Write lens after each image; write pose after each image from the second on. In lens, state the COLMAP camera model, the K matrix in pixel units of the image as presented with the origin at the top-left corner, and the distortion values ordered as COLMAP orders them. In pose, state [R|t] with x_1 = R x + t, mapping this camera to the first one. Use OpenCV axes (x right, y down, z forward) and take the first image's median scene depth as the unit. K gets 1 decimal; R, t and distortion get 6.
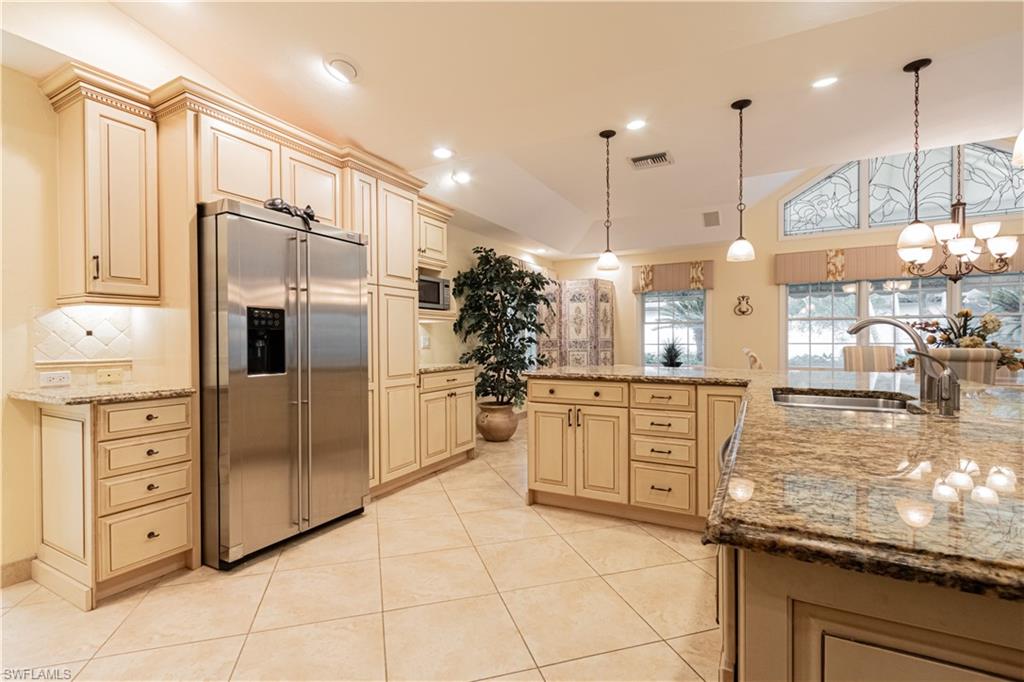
lens RADIAL K [[473.1, 0, 512.0], [0, 473.1, 341.0], [0, 0, 1]] dist [-0.000484, -0.000357]
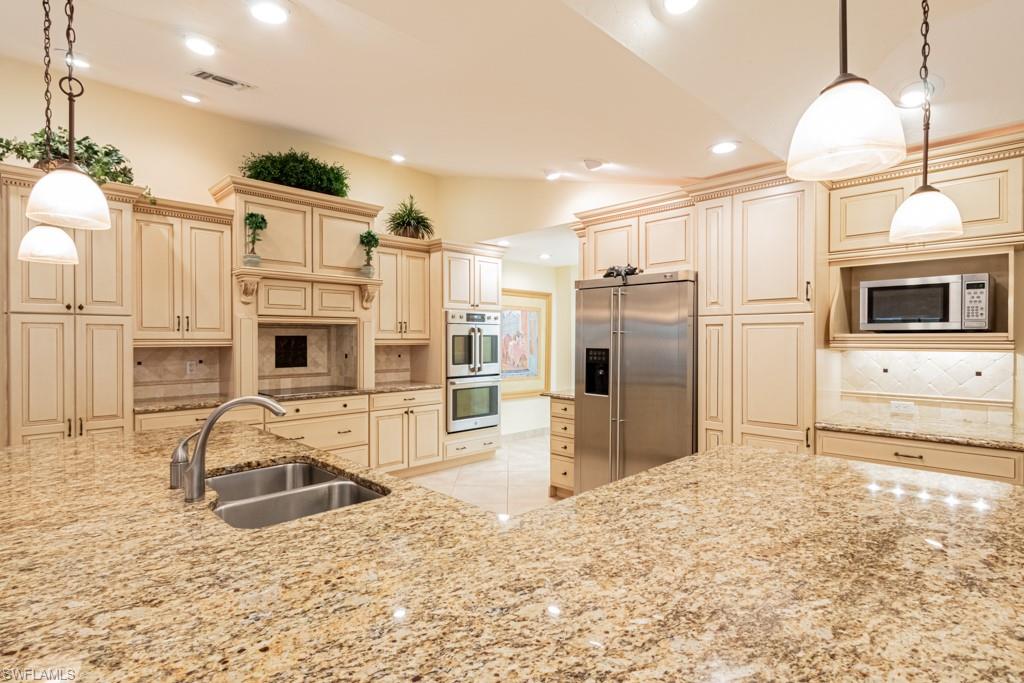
lens RADIAL K [[510.0, 0, 512.0], [0, 510.0, 341.5], [0, 0, 1]] dist [0.001152, 0.000152]
pose [[-0.289315, 0.012553, -0.957152, 0.801716], [-0.001203, 0.999908, 0.013477, -0.085964], [0.957233, 0.005051, -0.289273, 0.936009]]
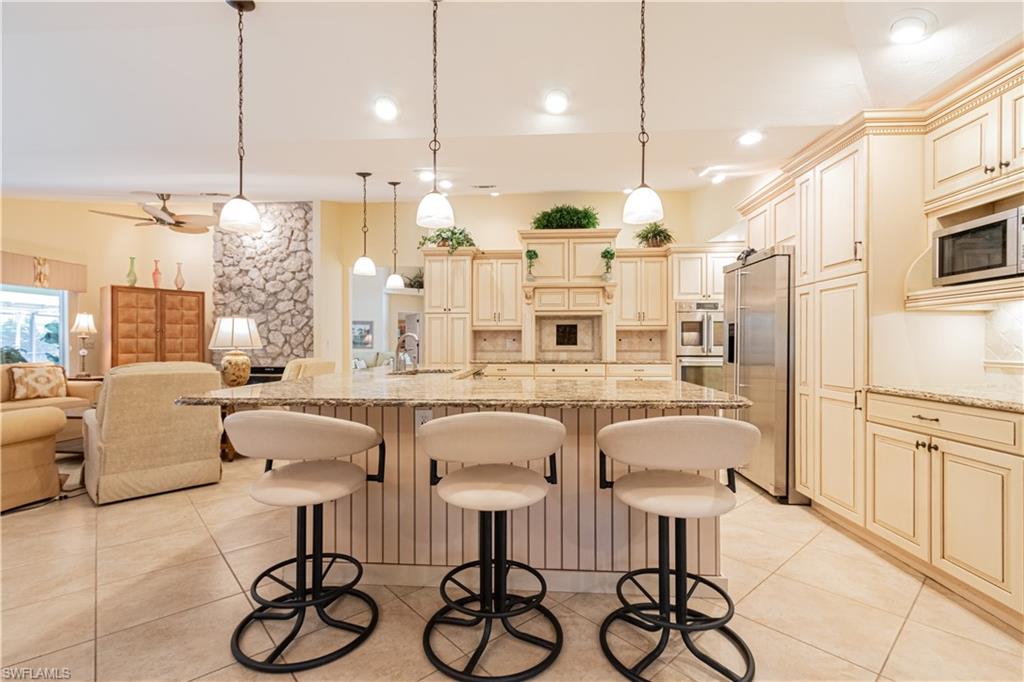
lens RADIAL K [[473.1, 0, 512.0], [0, 473.1, 341.0], [0, 0, 1]] dist [-0.000484, -0.000357]
pose [[-0.905240, 0.004000, -0.424882, 0.677457], [0.005199, 0.999985, -0.001662, -0.007531], [0.424869, -0.003713, -0.905247, 1.678813]]
